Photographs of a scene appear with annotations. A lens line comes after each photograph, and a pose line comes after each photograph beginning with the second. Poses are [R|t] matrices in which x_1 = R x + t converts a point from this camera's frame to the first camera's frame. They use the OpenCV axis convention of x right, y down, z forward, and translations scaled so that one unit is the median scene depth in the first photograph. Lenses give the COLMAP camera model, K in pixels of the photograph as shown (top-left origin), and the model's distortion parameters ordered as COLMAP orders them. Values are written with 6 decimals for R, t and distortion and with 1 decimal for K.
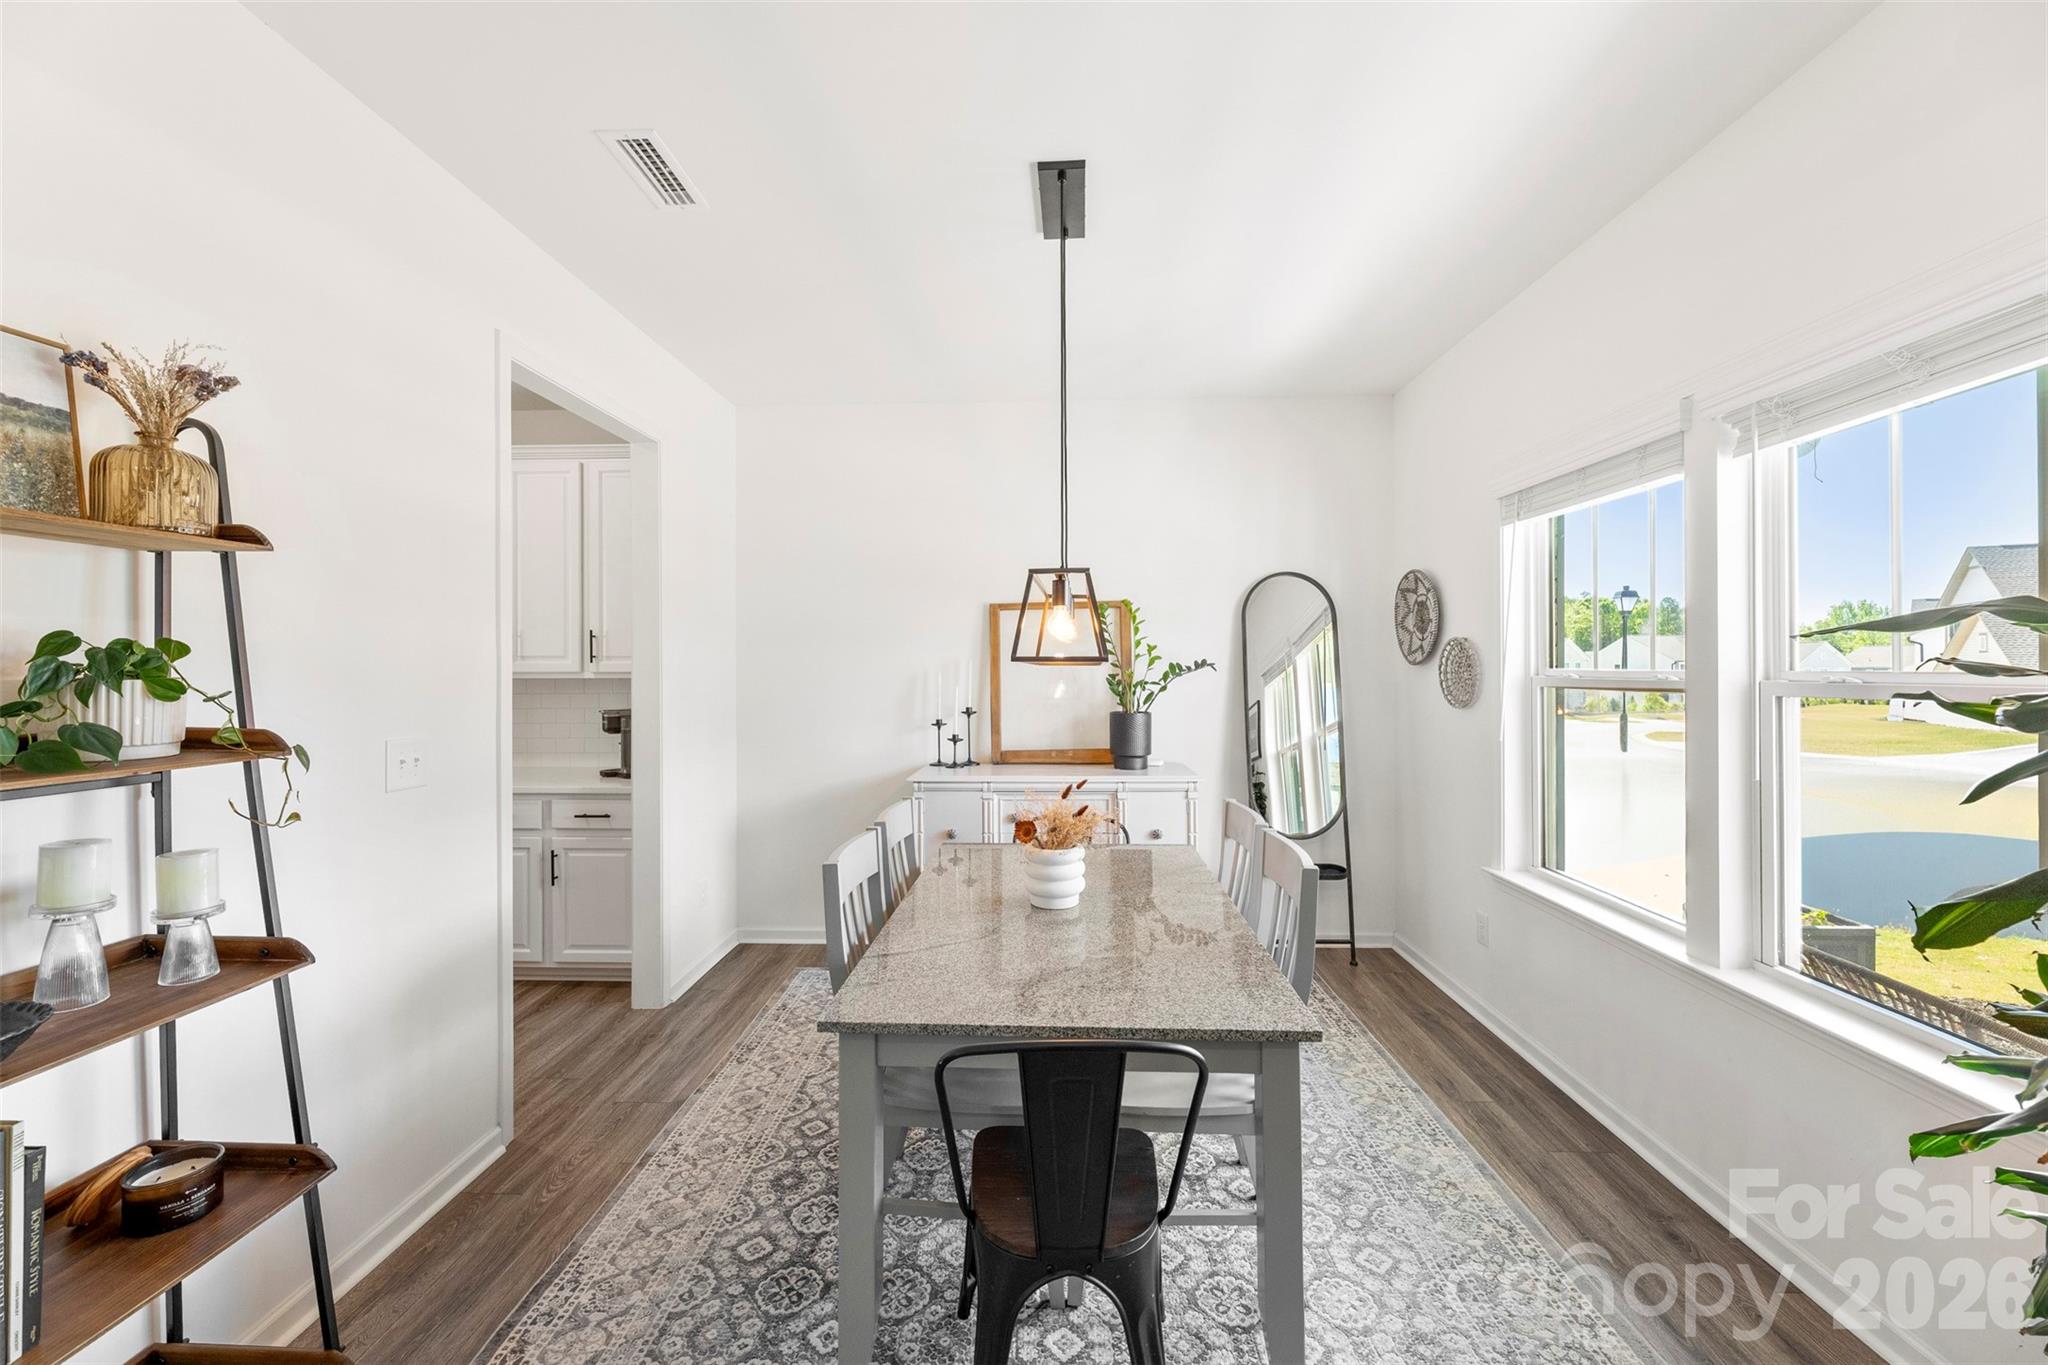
lens RADIAL K [[817.7, 0, 1021.3], [0, 817.7, 667.7], [0, 0, 1]] dist [-0.000033, -0.000861]
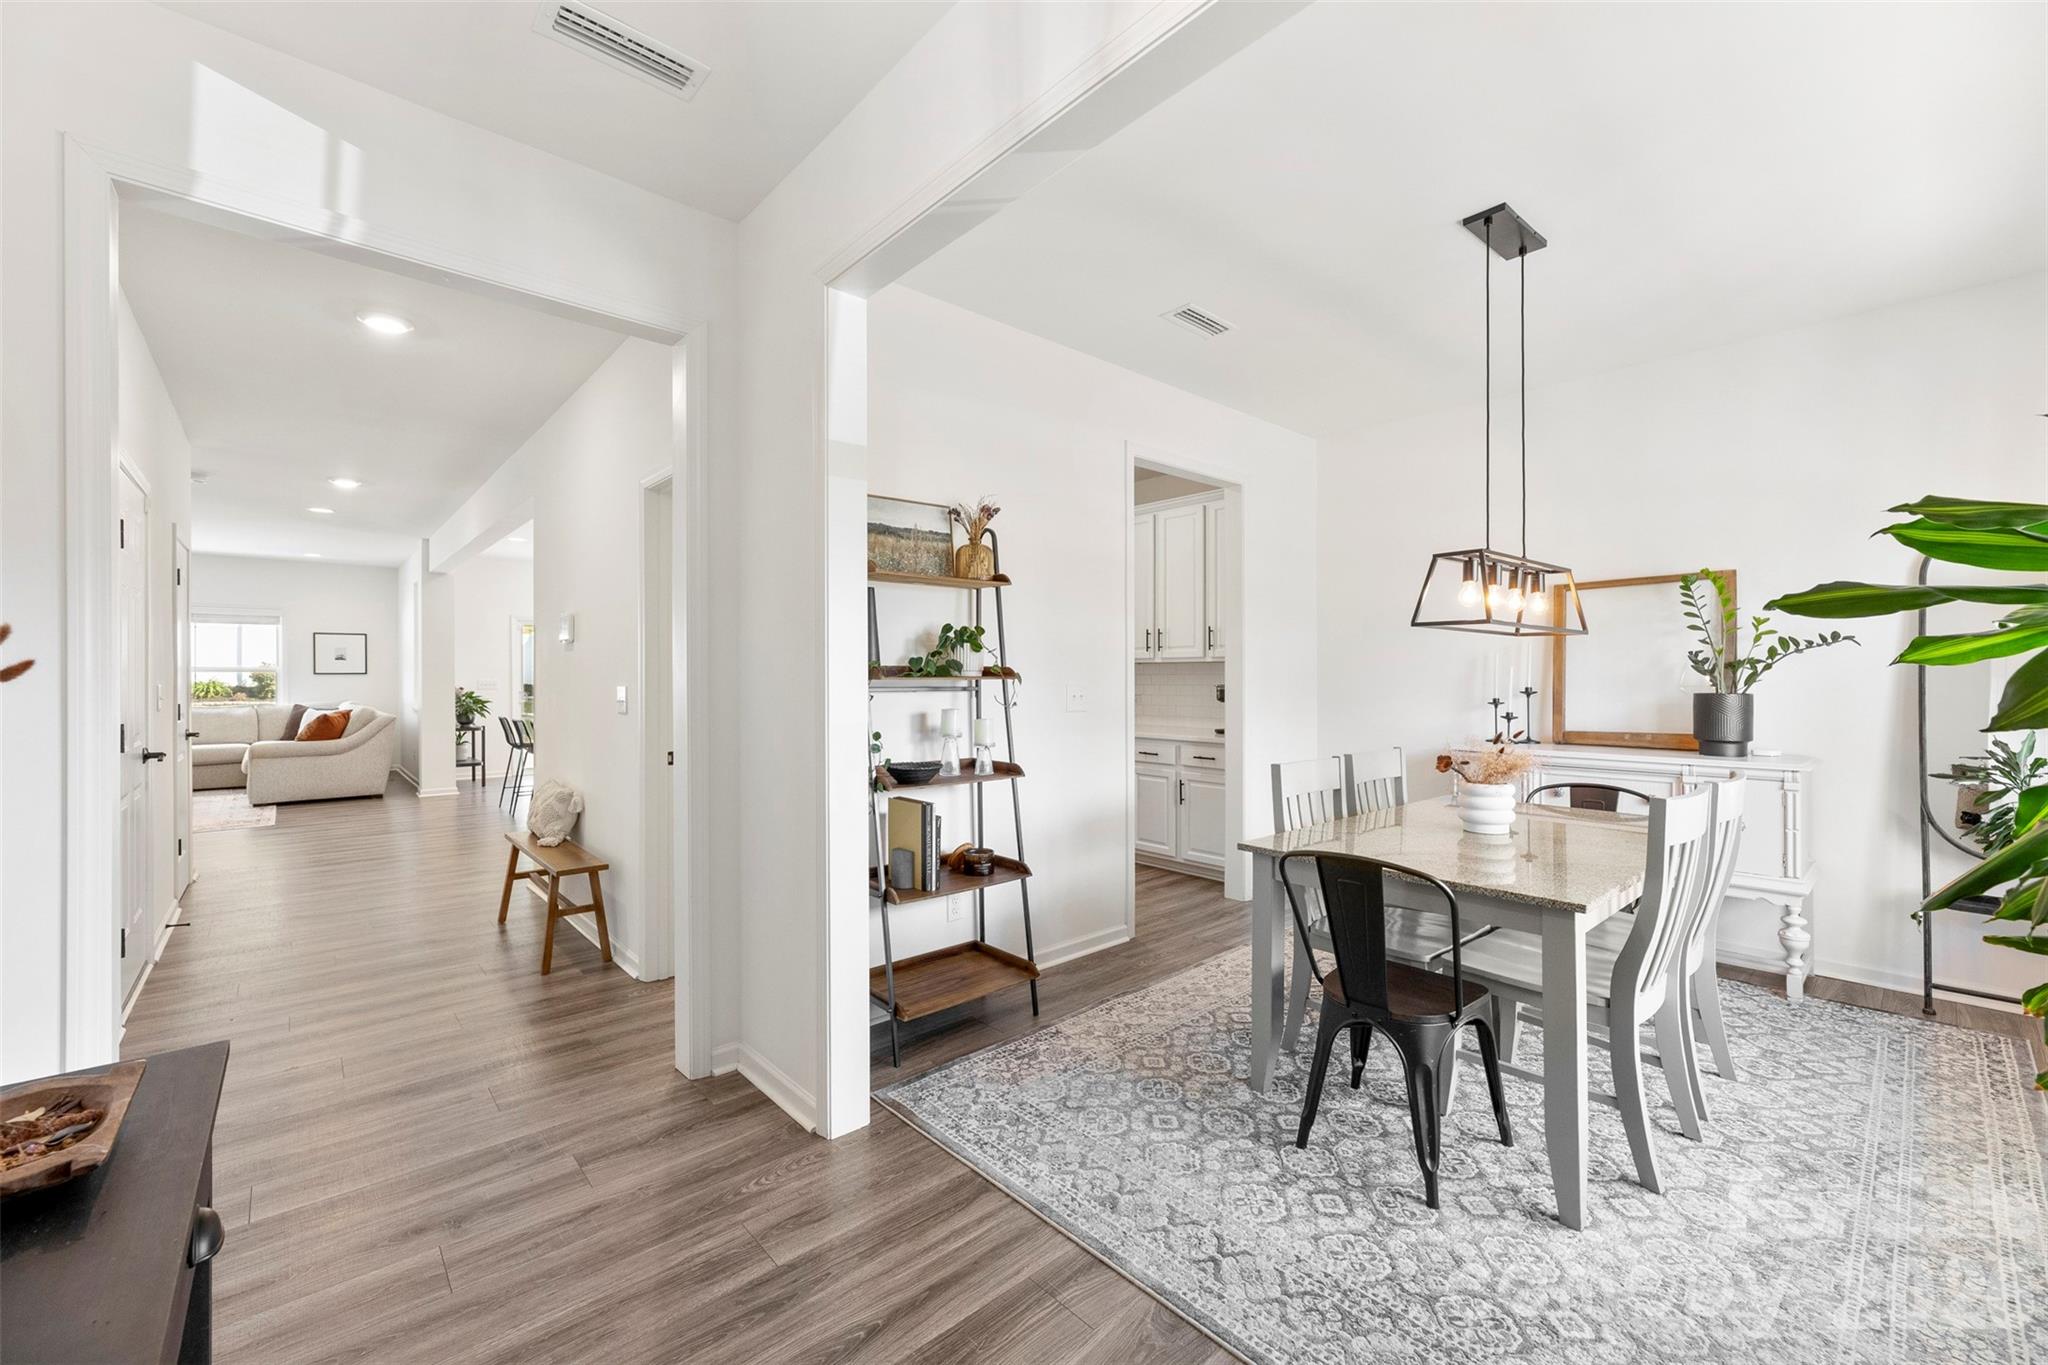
lens RADIAL K [[817.7, 0, 1032.2], [0, 817.7, 677.7], [0, 0, 1]] dist [-0.000033, -0.000861]
pose [[0.701621, 0.004591, -0.712536, 0.551523], [-0.001222, 0.999986, 0.005240, 0.076034], [0.712550, -0.002806, 0.701616, -0.398505]]
